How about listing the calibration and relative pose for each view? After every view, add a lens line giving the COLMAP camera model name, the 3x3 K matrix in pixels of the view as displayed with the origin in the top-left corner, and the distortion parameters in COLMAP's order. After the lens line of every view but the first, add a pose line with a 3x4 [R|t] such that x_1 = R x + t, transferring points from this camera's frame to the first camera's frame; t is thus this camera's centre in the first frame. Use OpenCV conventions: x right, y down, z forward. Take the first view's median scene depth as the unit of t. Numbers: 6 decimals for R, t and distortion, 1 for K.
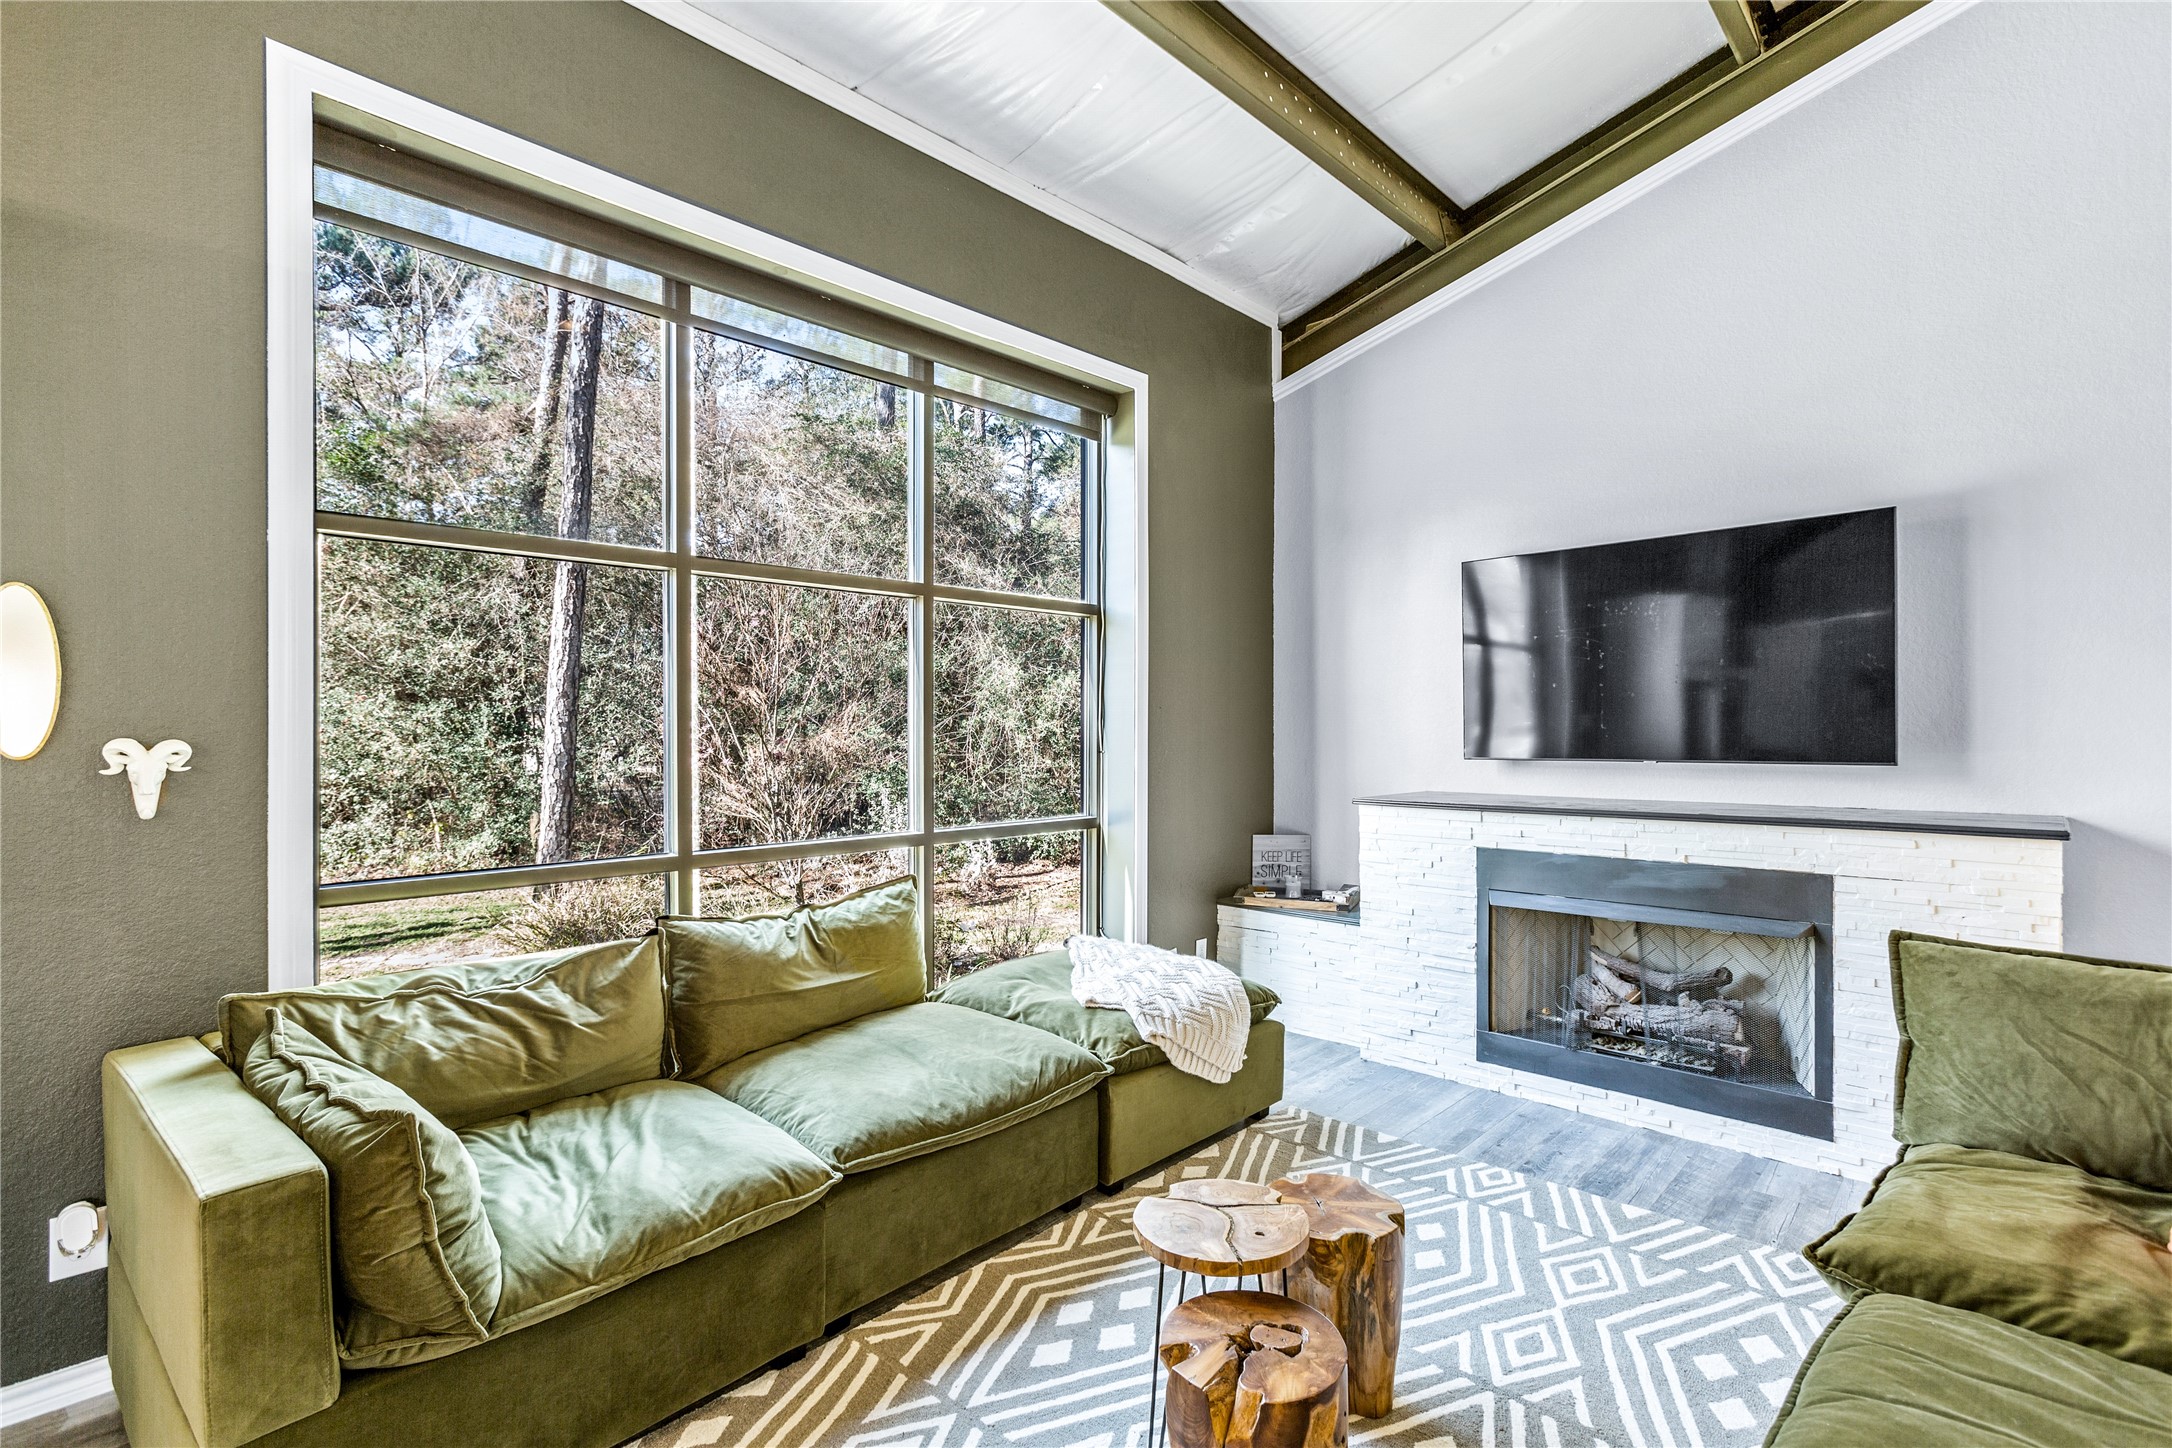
lens RADIAL K [[992.1, 0, 1087.2], [0, 992.1, 729.3], [0, 0, 1]] dist [0.000681, 0.000627]
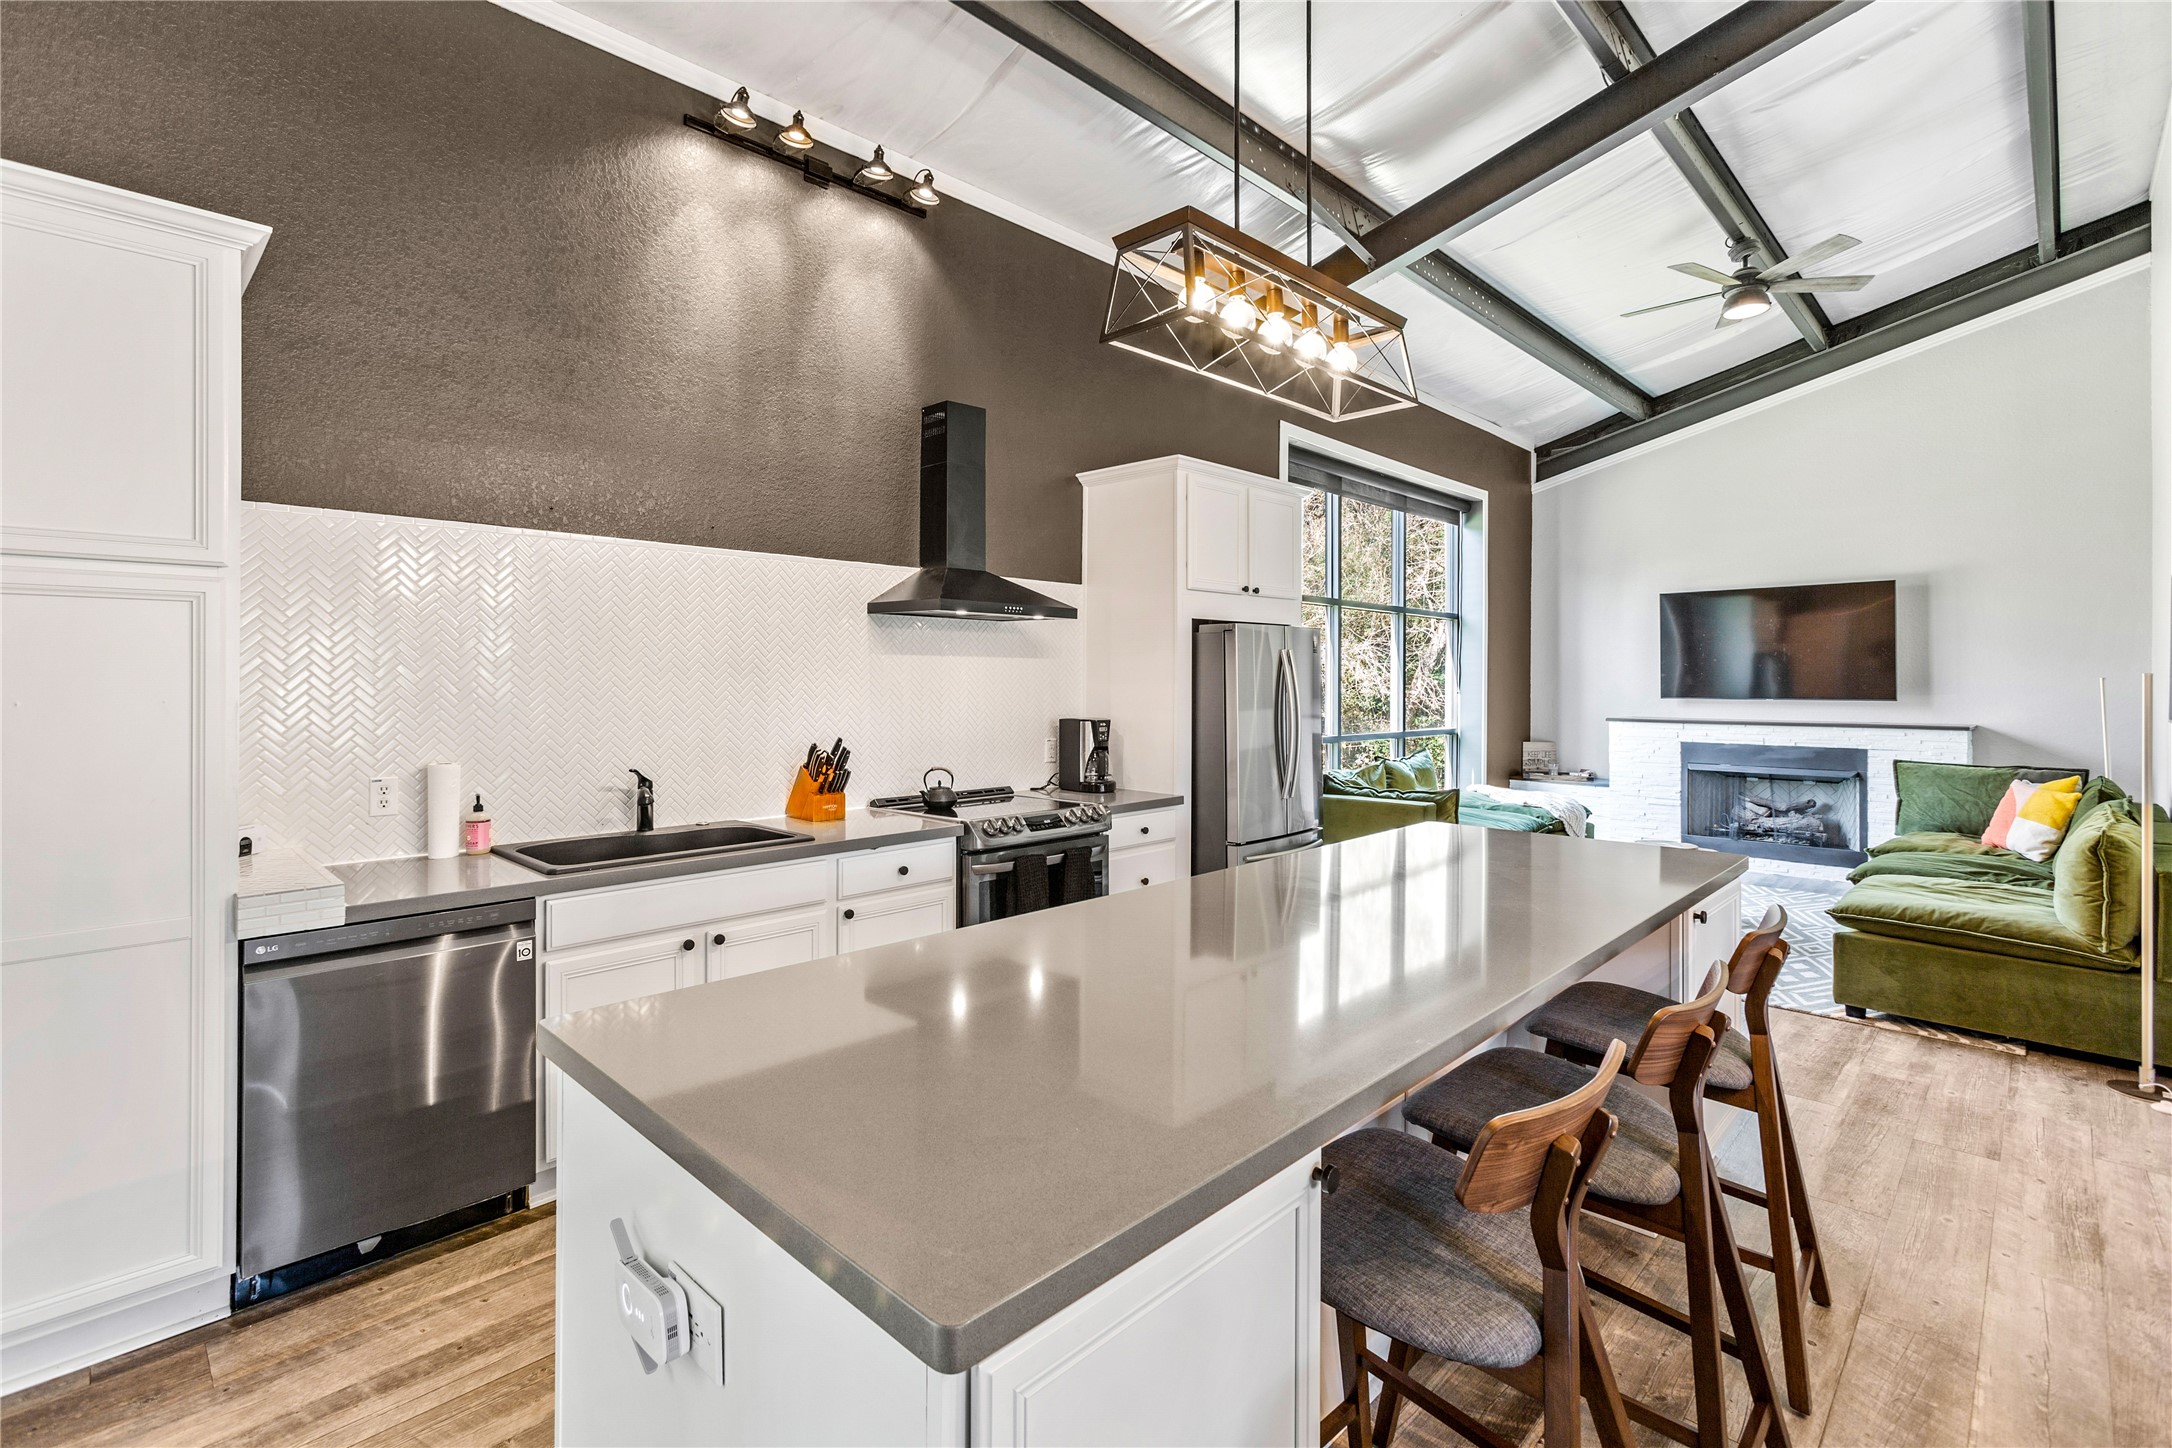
lens RADIAL K [[992.1, 0, 1056.4], [0, 992.1, 668.2], [0, 0, 1]] dist [0.000681, 0.000627]
pose [[0.999708, 0.008273, -0.022690, -0.869906], [-0.008674, 0.999807, -0.017643, 0.018411], [0.022539, 0.017835, 0.999587, -1.085092]]
